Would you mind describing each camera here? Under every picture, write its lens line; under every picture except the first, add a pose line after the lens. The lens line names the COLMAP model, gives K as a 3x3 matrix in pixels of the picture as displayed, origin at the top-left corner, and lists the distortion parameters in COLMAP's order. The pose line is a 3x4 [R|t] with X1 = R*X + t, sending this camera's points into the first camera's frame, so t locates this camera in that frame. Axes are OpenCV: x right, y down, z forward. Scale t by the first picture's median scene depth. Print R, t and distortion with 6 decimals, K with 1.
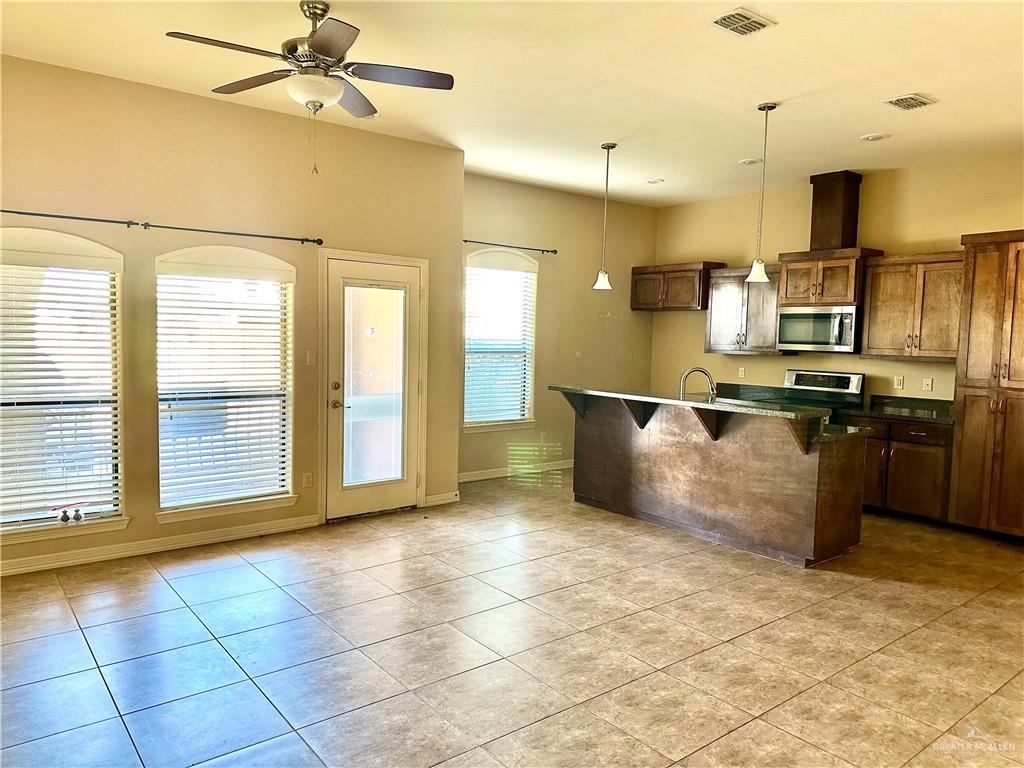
lens RADIAL K [[716.3, 0, 515.1], [0, 716.3, 384.6], [0, 0, 1]] dist [0.069895, -0.014355]
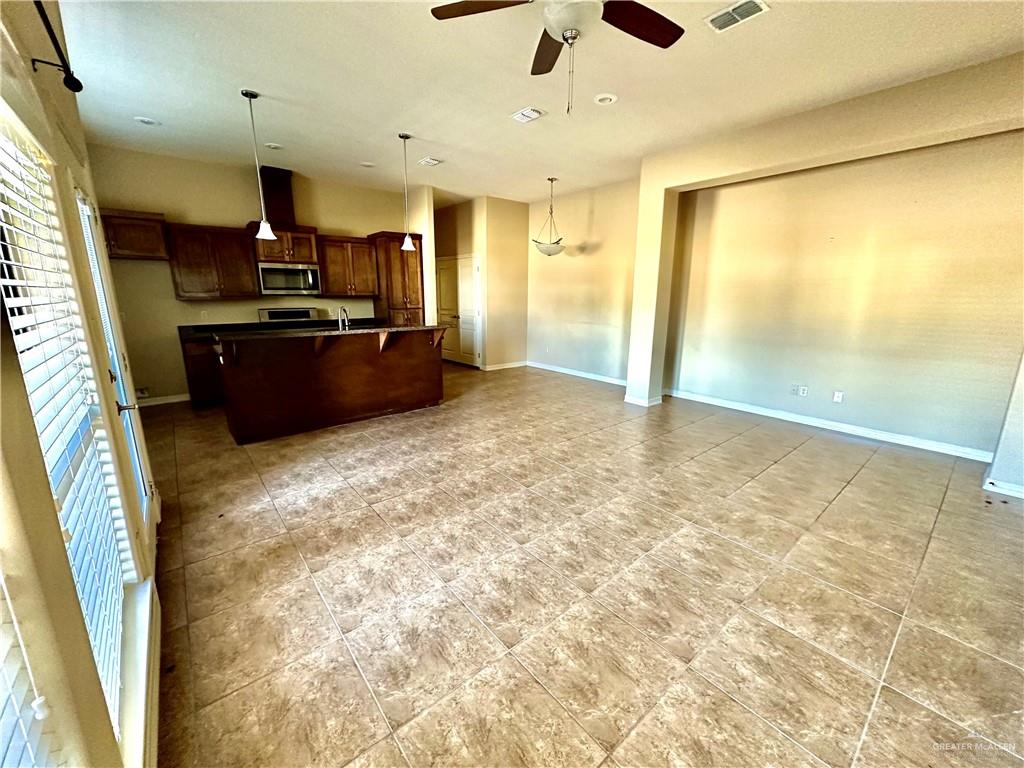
lens RADIAL K [[410.9, 0, 513.1], [0, 410.9, 382.2], [0, 0, 1]] dist [0.003302, -0.000365]
pose [[-0.023260, -0.234774, 0.971772, -0.548644], [0.074196, 0.968949, 0.235868, -0.044208], [-0.996972, 0.077588, -0.005119, 0.669546]]
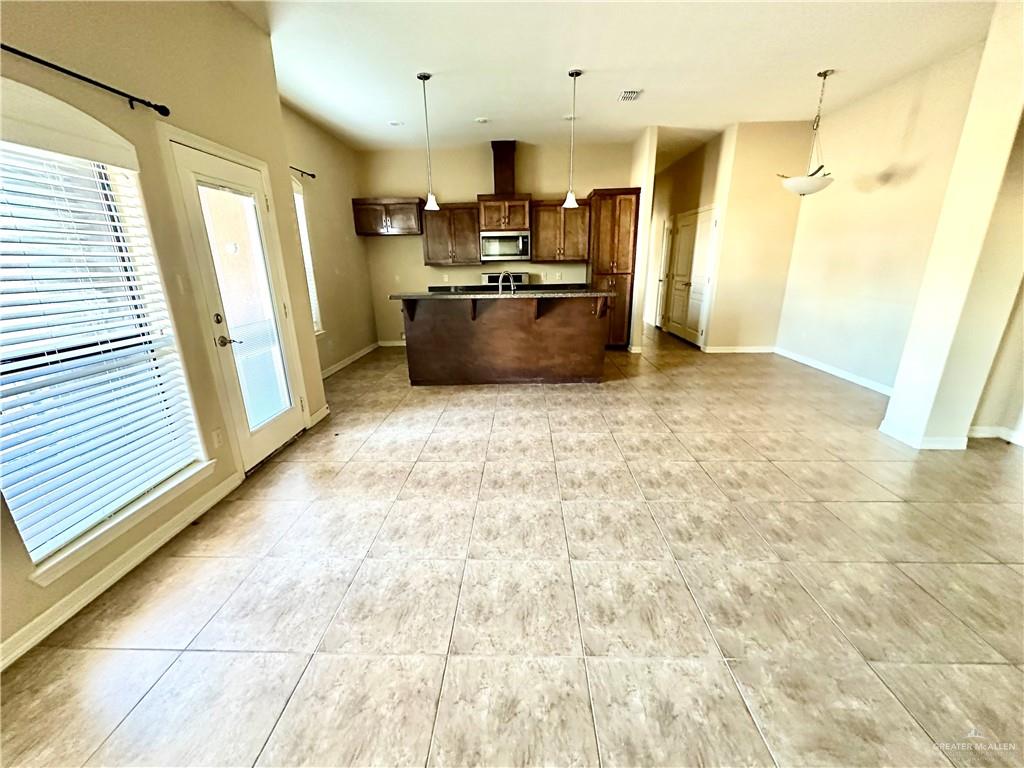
lens RADIAL K [[410.9, 0, 510.4], [0, 410.9, 382.6], [0, 0, 1]] dist [0.003302, -0.000365]
pose [[0.647434, -0.249182, 0.720235, -0.374840], [0.090454, 0.963483, 0.252028, -0.015149], [-0.756735, -0.098023, 0.646331, 0.433499]]
